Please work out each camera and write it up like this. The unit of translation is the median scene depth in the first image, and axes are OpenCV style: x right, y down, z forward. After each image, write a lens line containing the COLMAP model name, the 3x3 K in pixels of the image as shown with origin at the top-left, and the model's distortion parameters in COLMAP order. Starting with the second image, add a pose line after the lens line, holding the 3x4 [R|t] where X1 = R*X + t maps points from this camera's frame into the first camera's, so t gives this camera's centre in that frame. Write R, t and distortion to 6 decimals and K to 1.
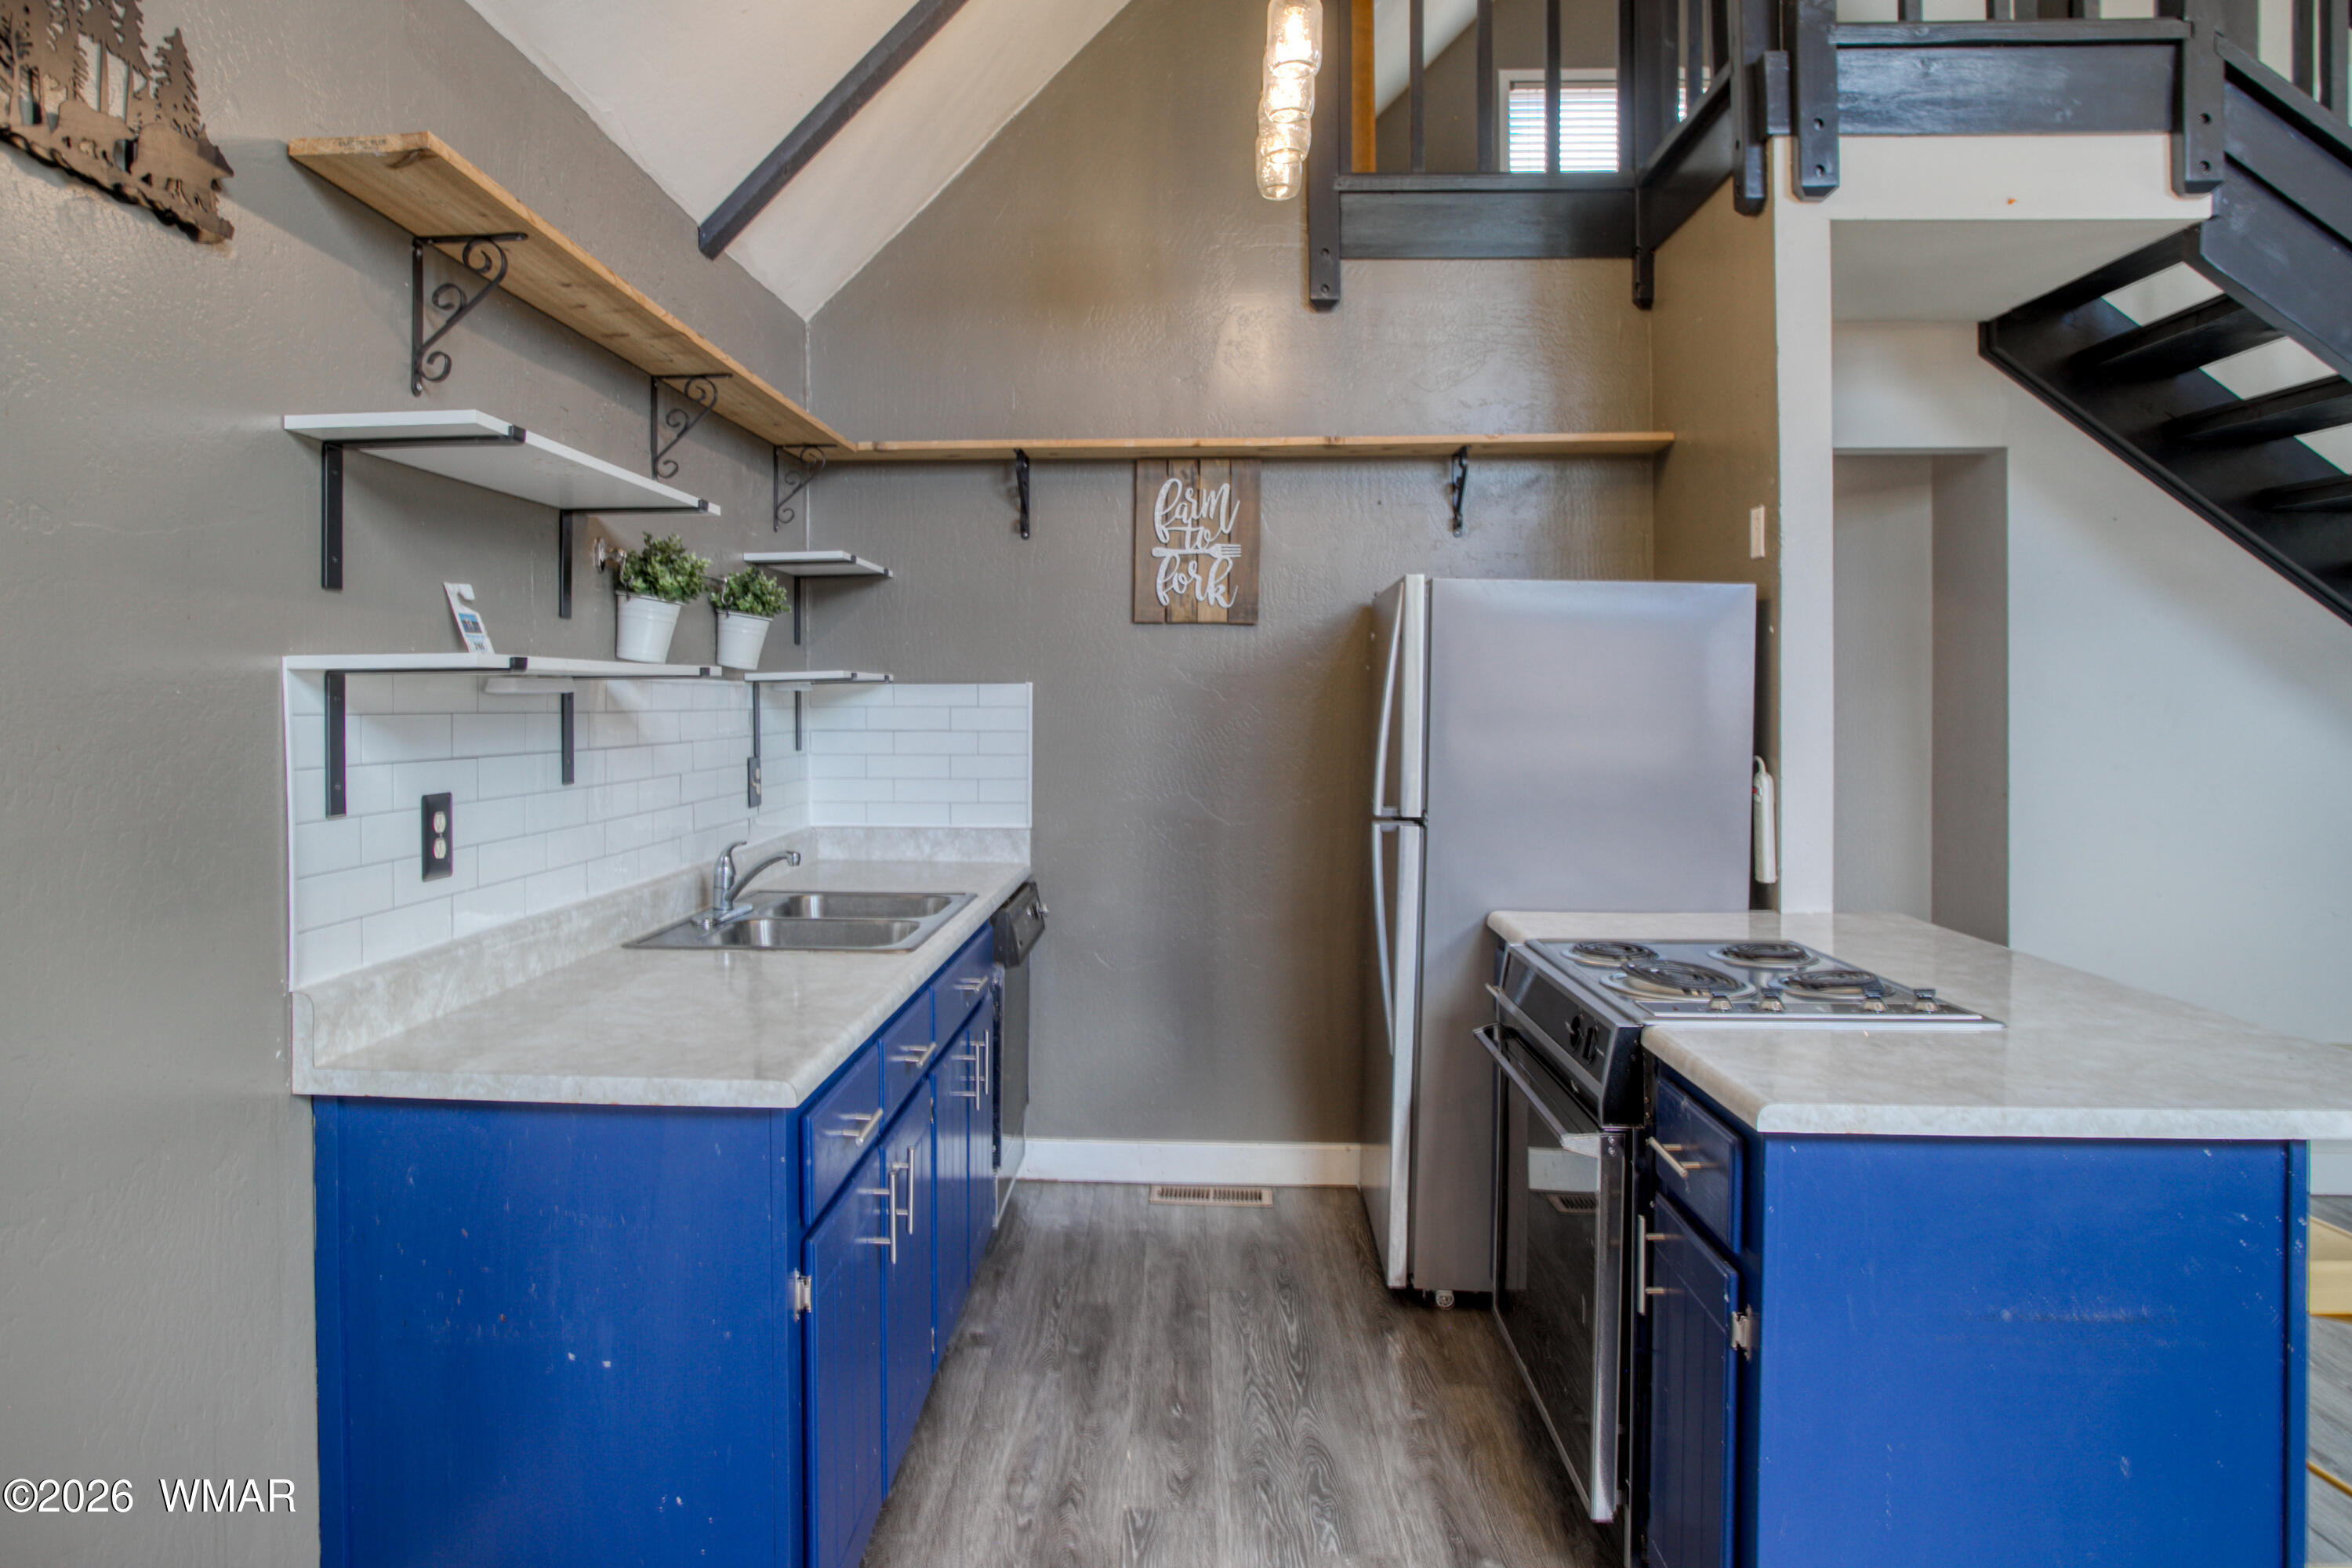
lens RADIAL K [[1466.0, 0, 1122.5], [0, 1466.0, 701.6], [0, 0, 1]] dist [-0.069636, 0.046926]
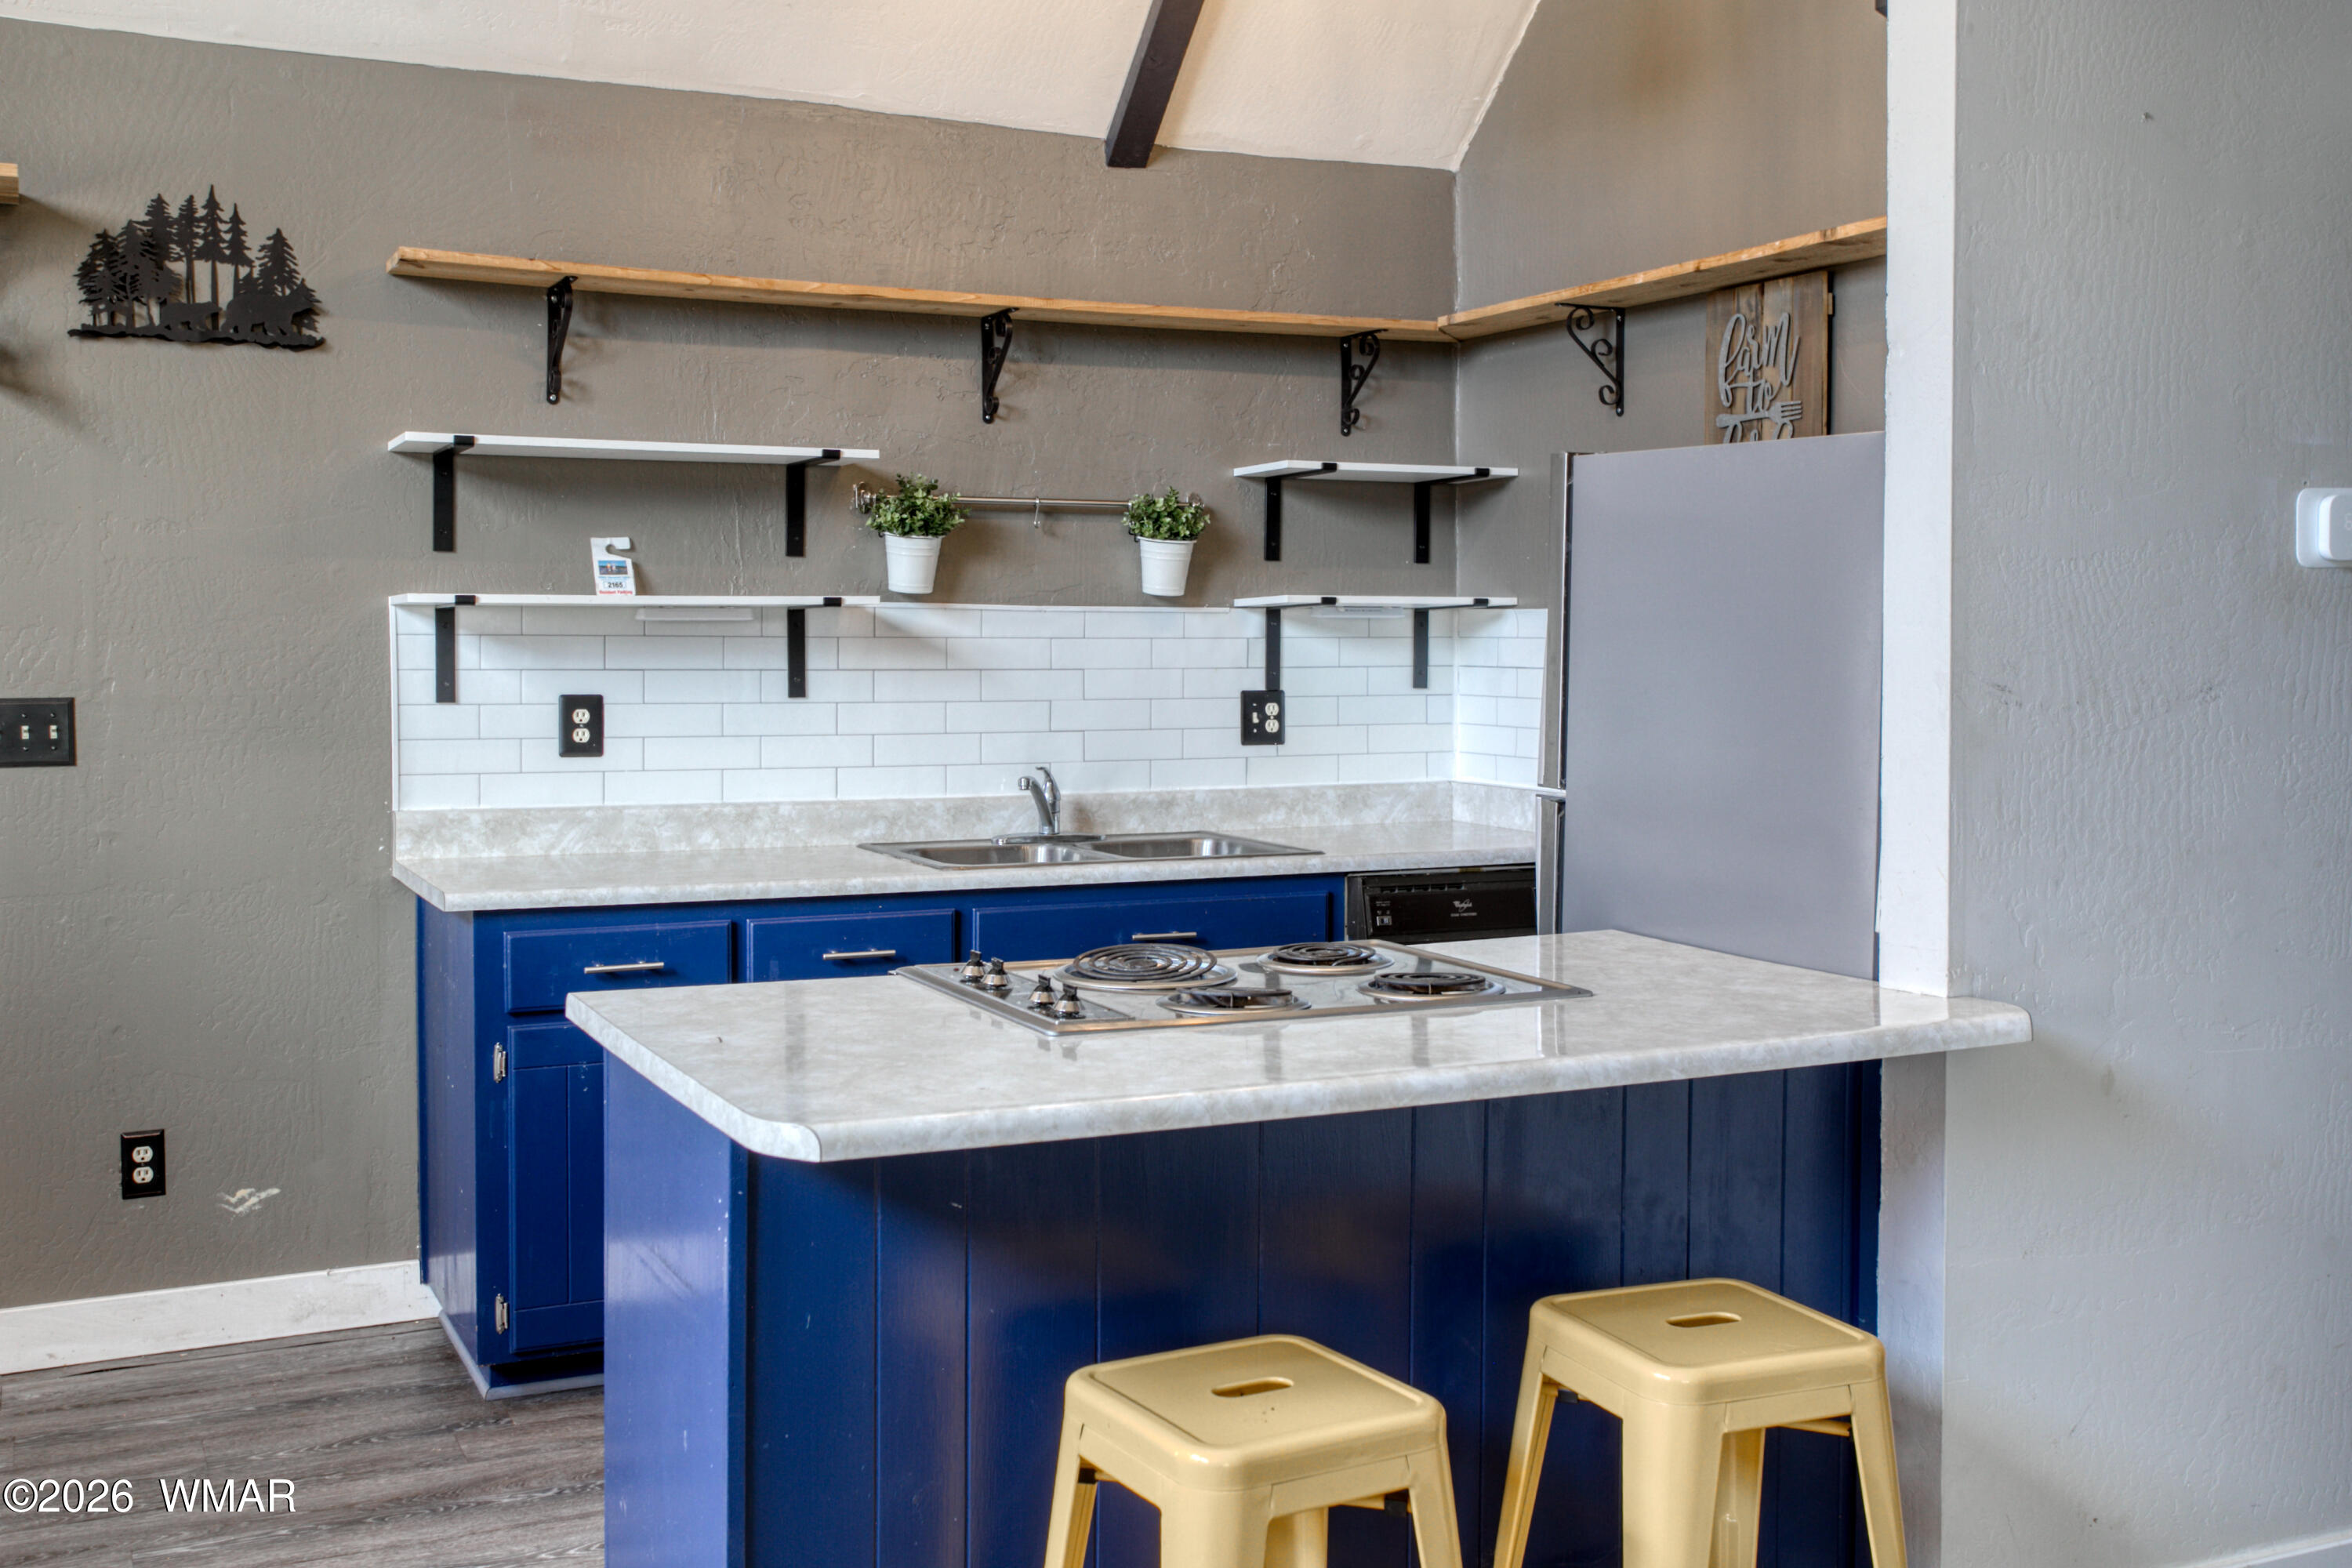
lens RADIAL K [[2336.2, 0, 1188.7], [0, 2336.2, 694.4], [0, 0, 1]] dist [-0.034537, 0.173705]
pose [[0.486110, 0.024531, -0.873553, 0.978073], [-0.004107, 0.999659, 0.025787, 0.002959], [0.873888, -0.008947, 0.486045, 0.250278]]
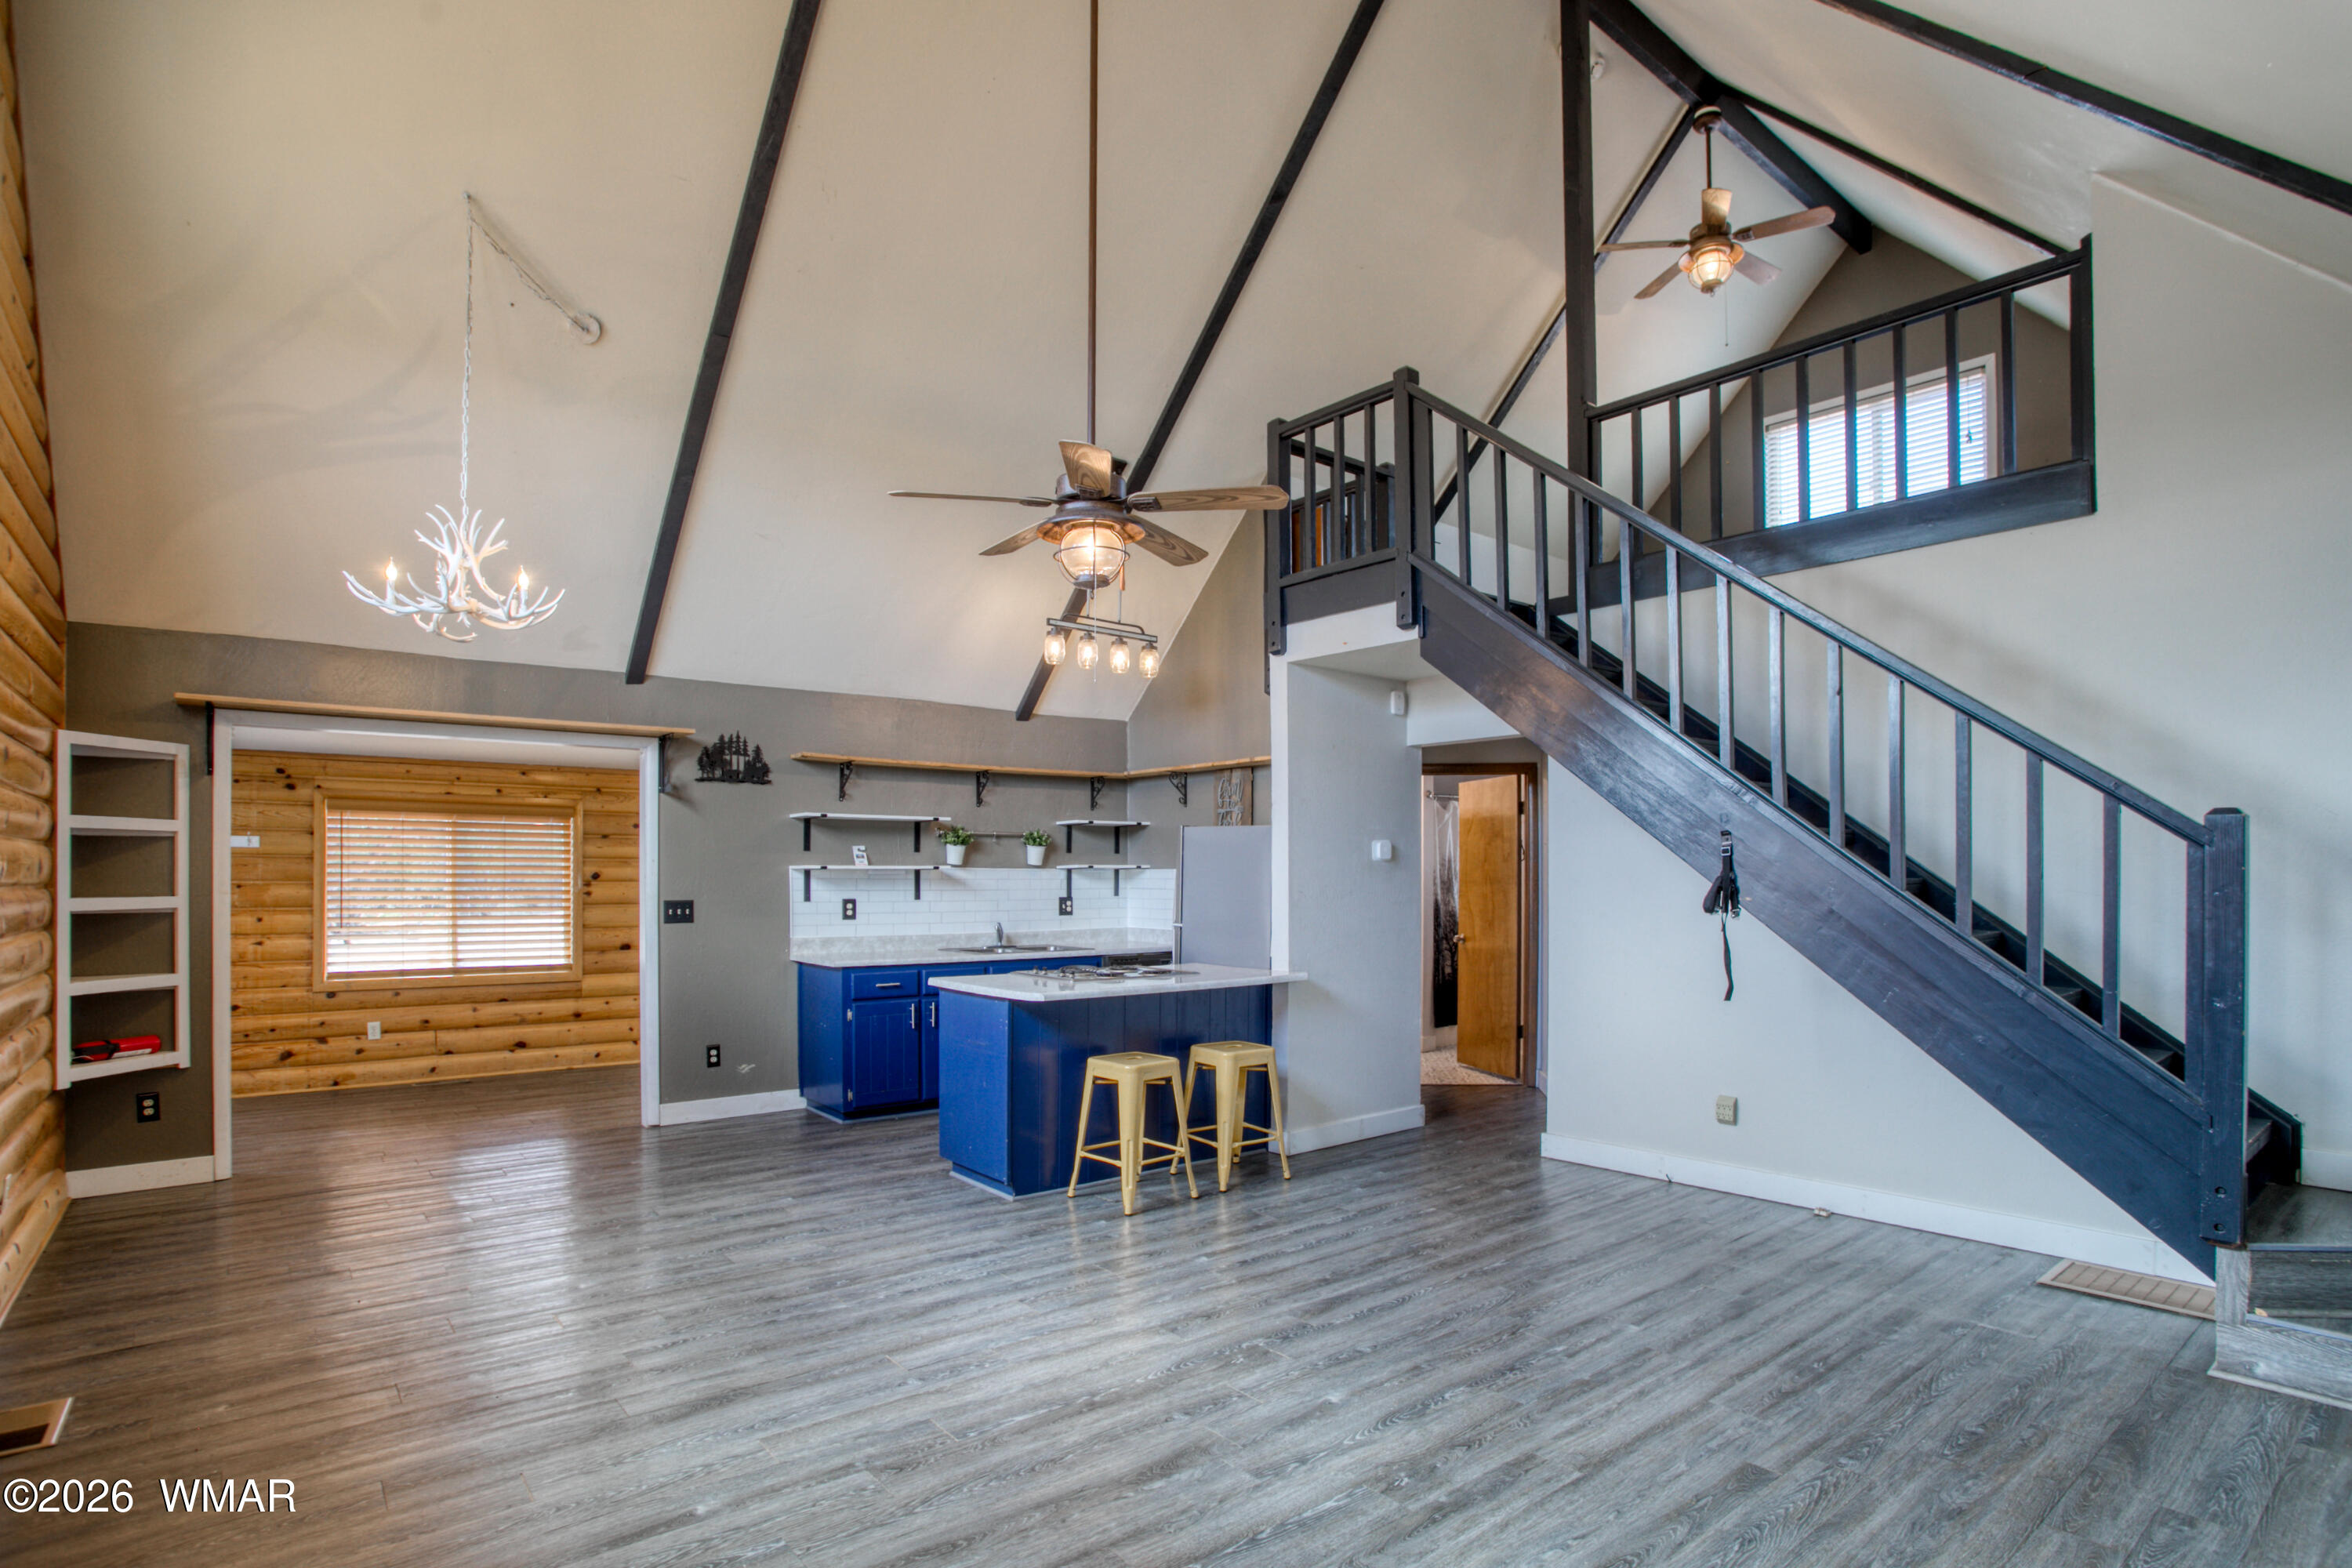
lens RADIAL K [[1197.6, 0, 1204.0], [0, 1197.6, 845.8], [0, 0, 1]] dist [-0.051974, 0.000819]
pose [[0.683011, -0.017191, -0.730206, 1.502925], [-0.001879, 0.999678, -0.025293, -0.000839], [0.730406, 0.018647, 0.682759, -0.312364]]
